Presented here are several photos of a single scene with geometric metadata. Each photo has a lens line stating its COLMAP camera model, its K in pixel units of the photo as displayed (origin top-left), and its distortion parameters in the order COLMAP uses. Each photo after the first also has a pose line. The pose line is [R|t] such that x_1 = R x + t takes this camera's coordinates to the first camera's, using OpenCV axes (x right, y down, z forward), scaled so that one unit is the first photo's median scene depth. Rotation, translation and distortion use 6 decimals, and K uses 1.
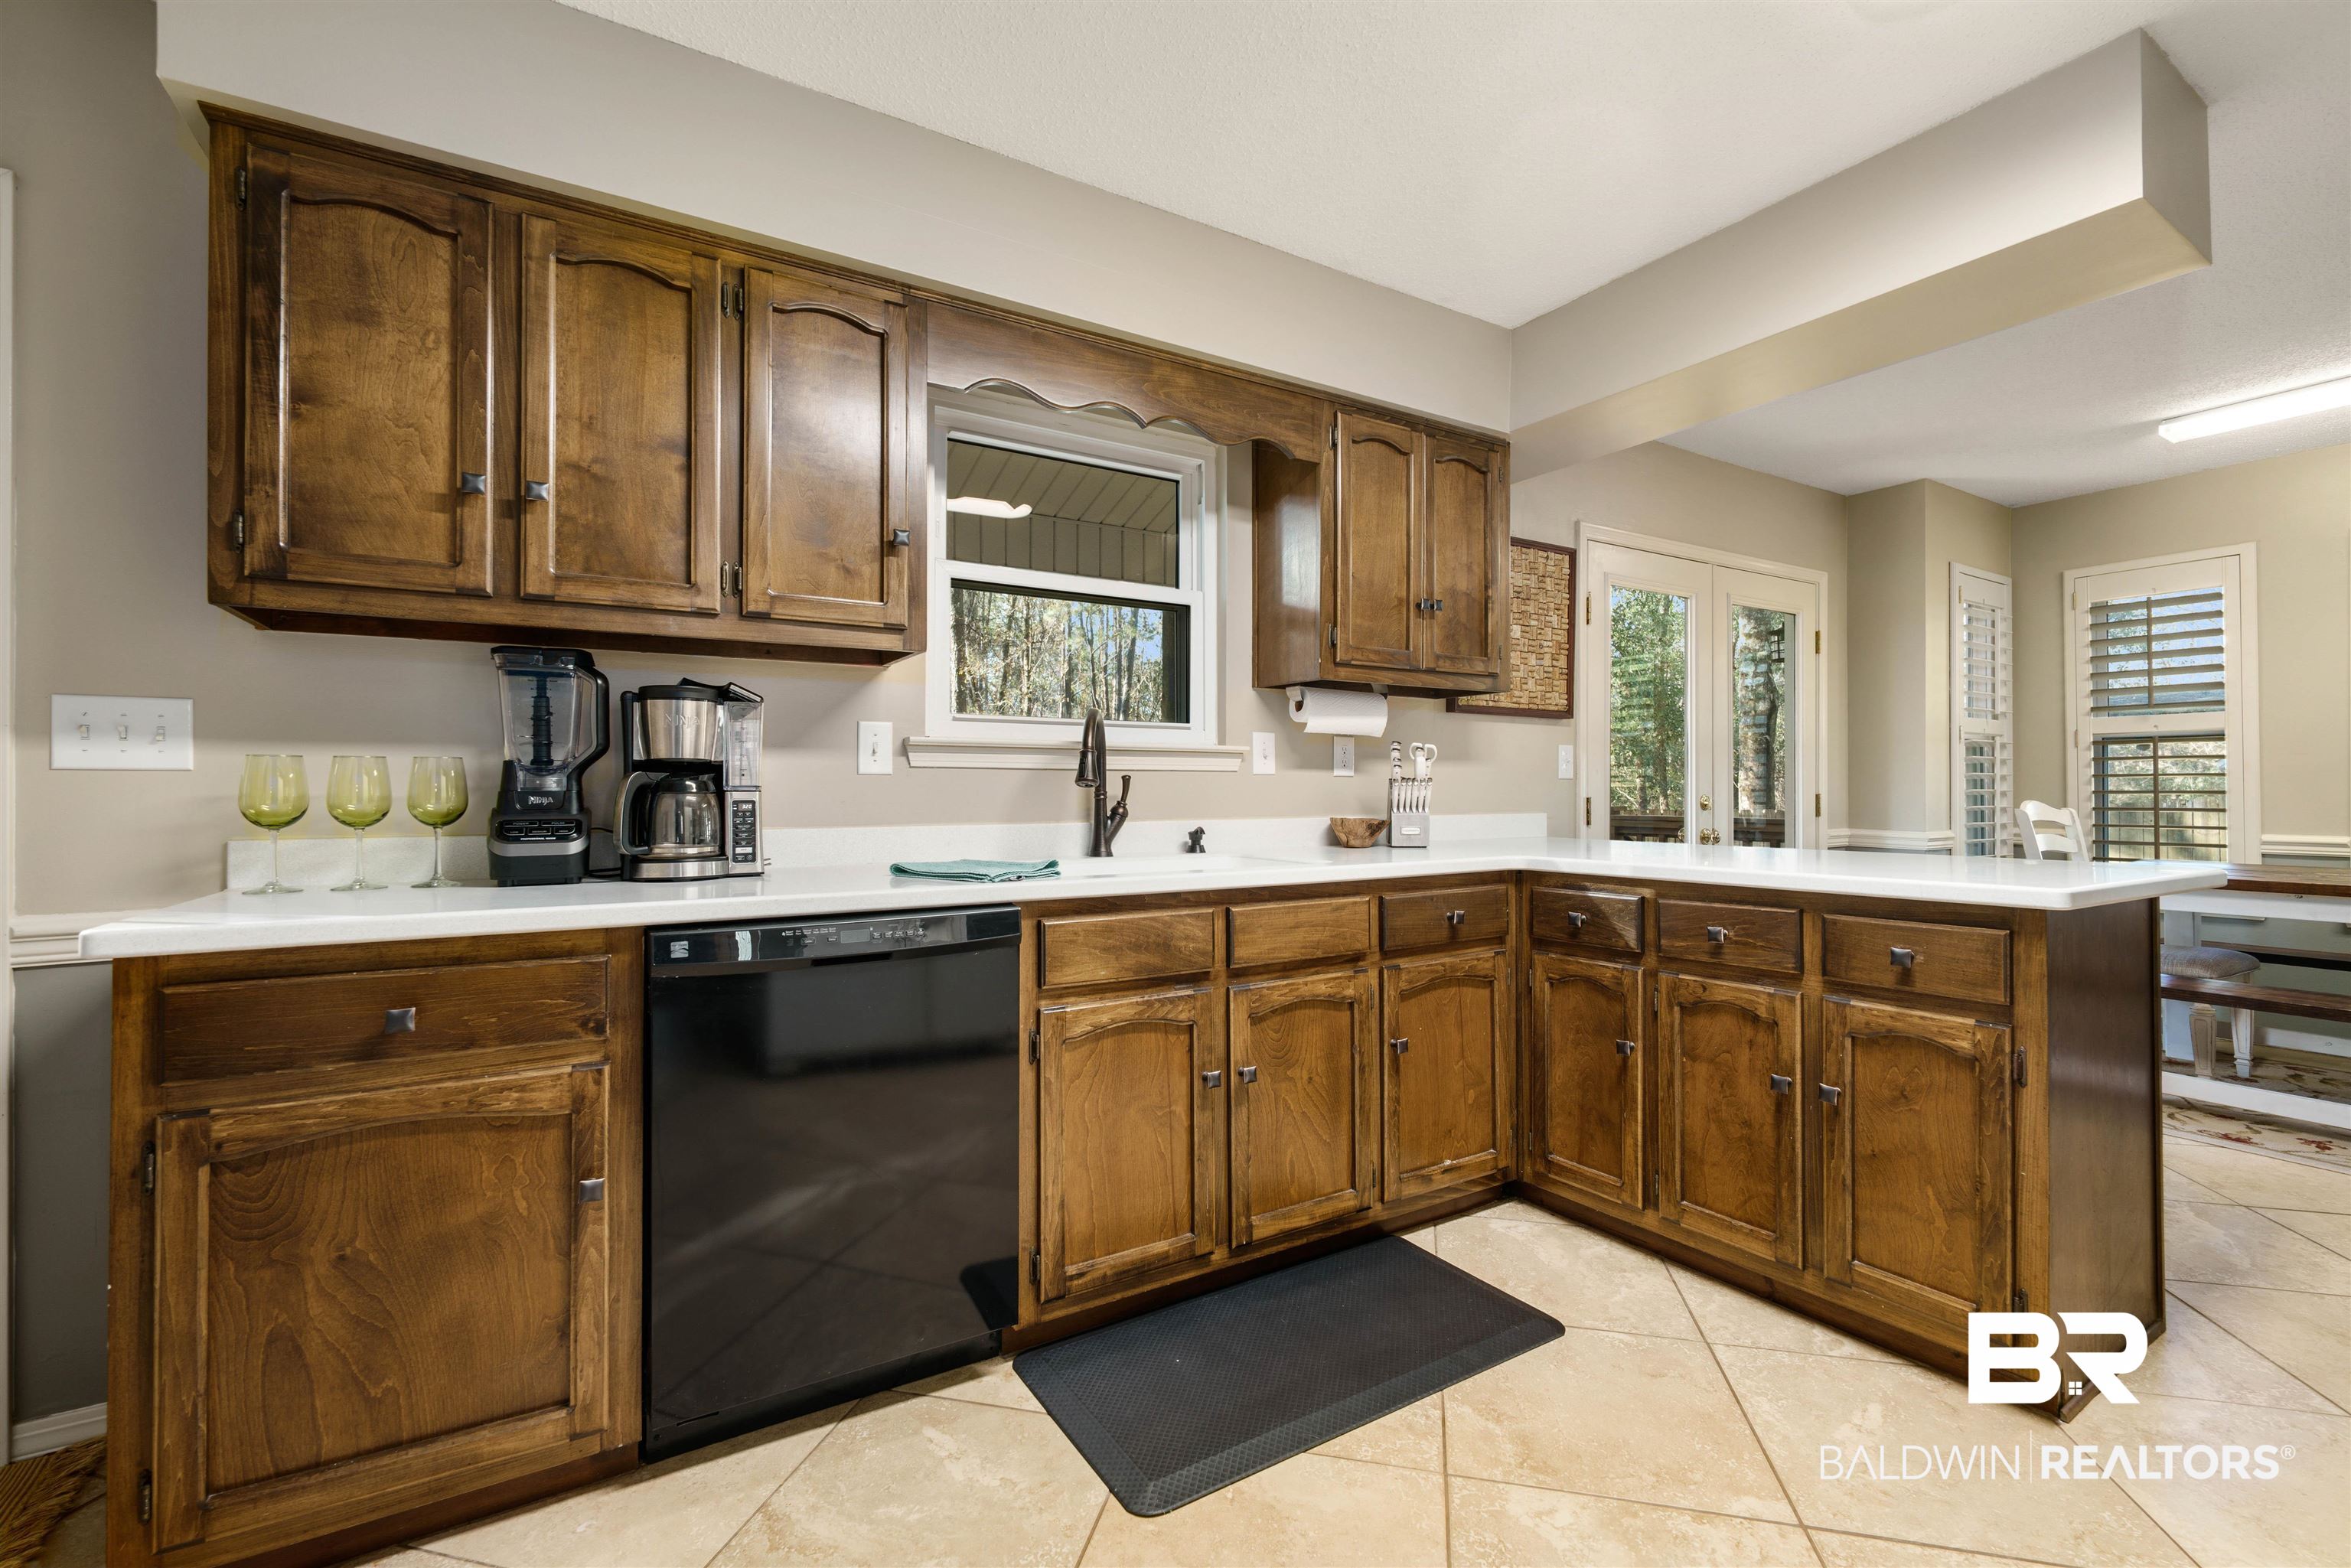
lens RADIAL K [[1004.3, 0, 1175.5], [0, 1004.3, 784.0], [0, 0, 1]] dist [-0.001476, -0.000222]
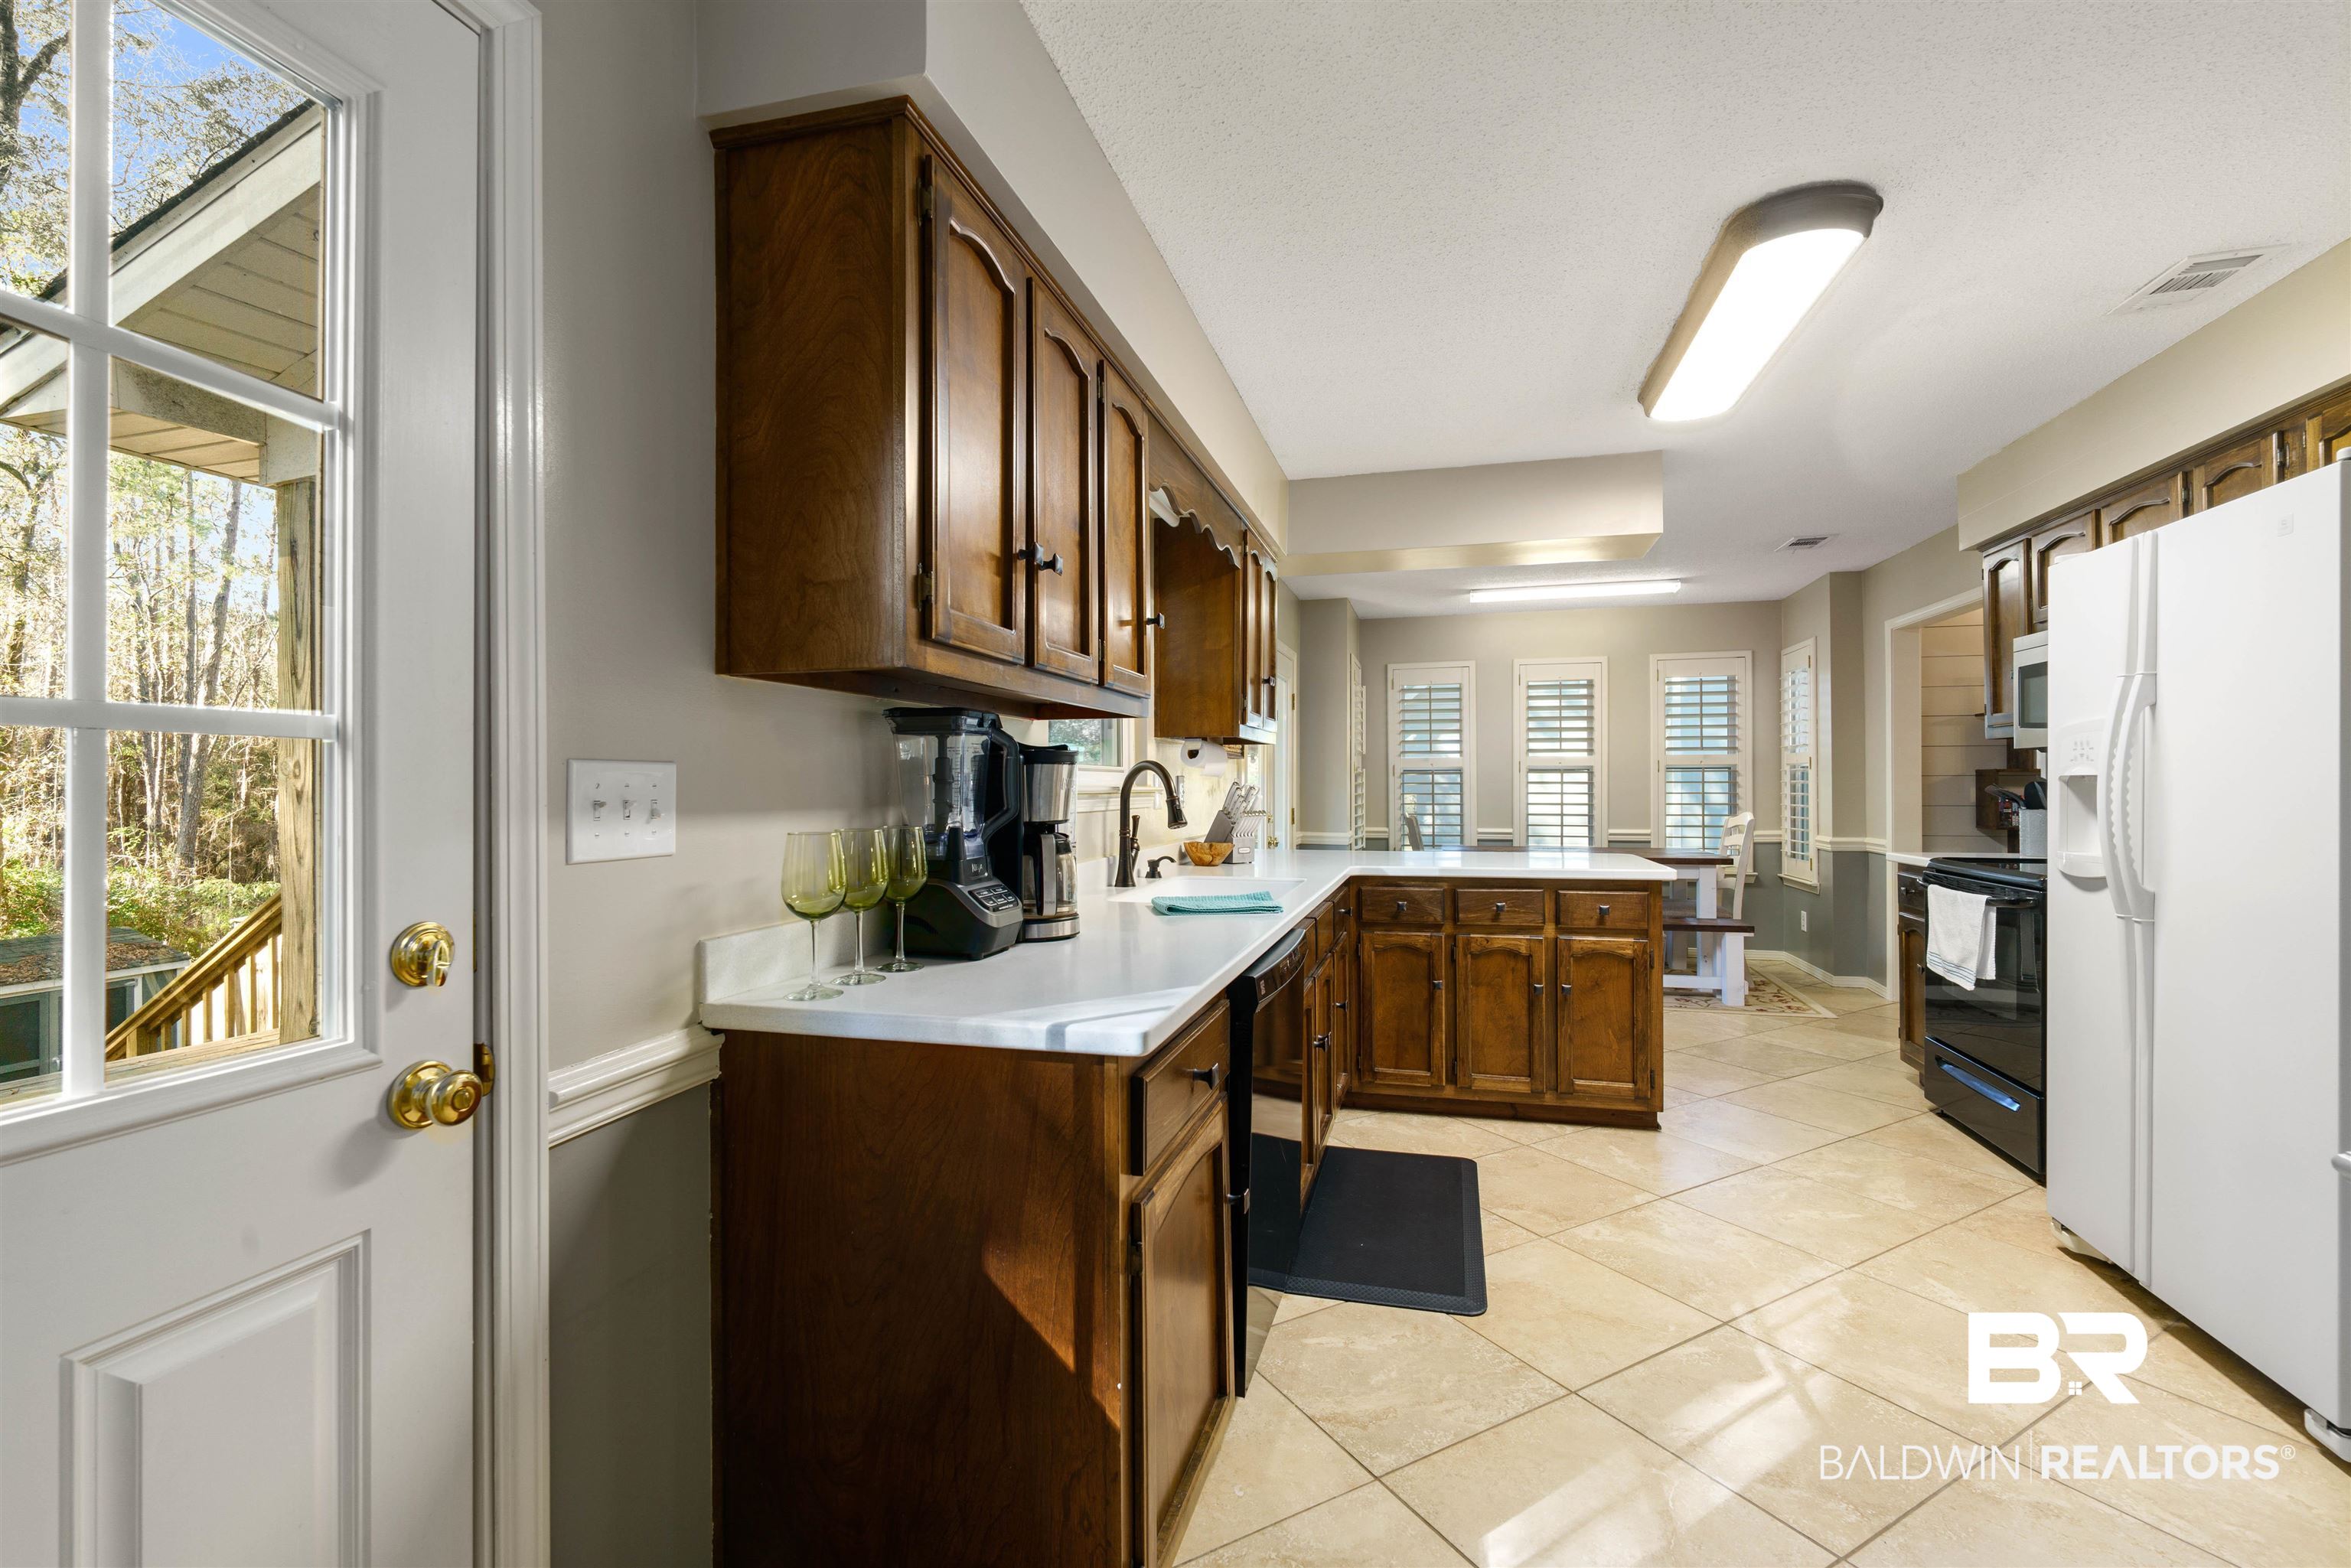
lens RADIAL K [[1019.7, 0, 1175.5], [0, 1019.7, 784.0], [0, 0, 1]] dist [-0.002401, 0.000127]
pose [[0.727843, 0.000455, 0.685743, -1.016760], [-0.003412, 0.999990, 0.002958, -0.059031], [-0.685735, -0.004493, 0.727837, 0.134200]]
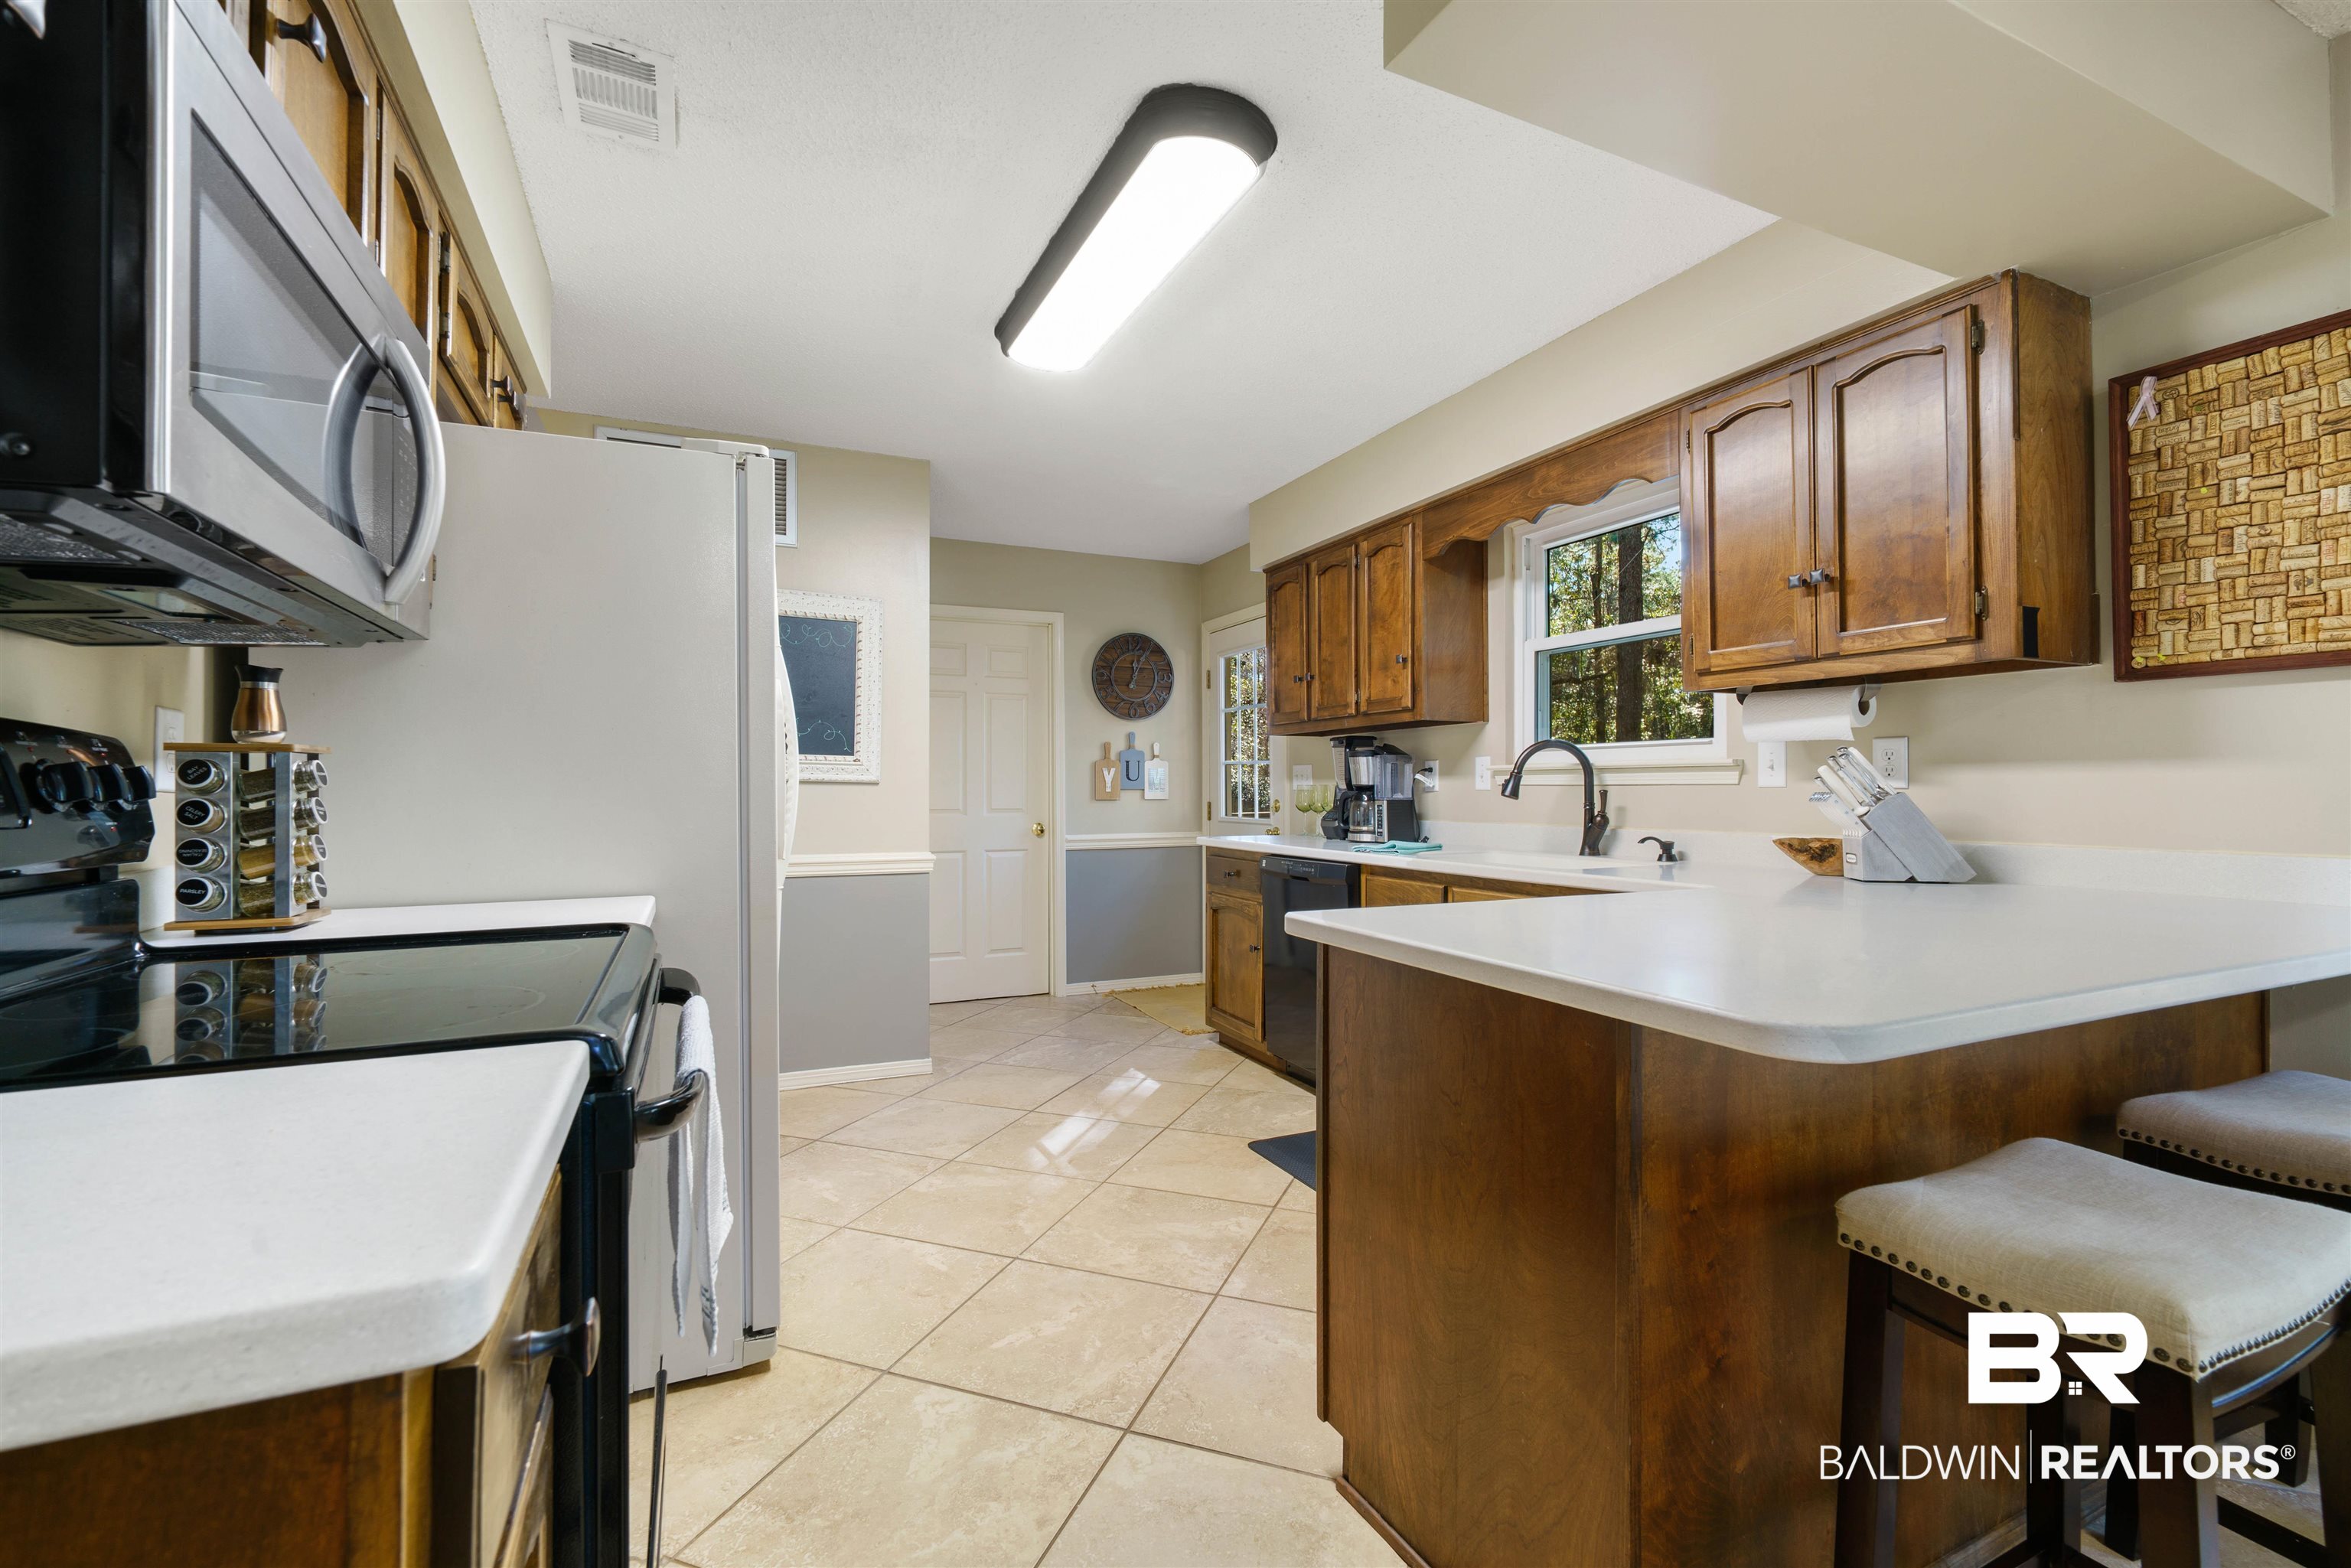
lens RADIAL K [[1009.5, 0, 1175.5], [0, 1009.5, 784.0], [0, 0, 1]] dist [-0.003111, 0.000106]
pose [[-0.115306, -0.002701, -0.993326, 1.487995], [0.009878, 0.999944, -0.003866, -0.019556], [0.993281, -0.010258, -0.115273, 0.775881]]
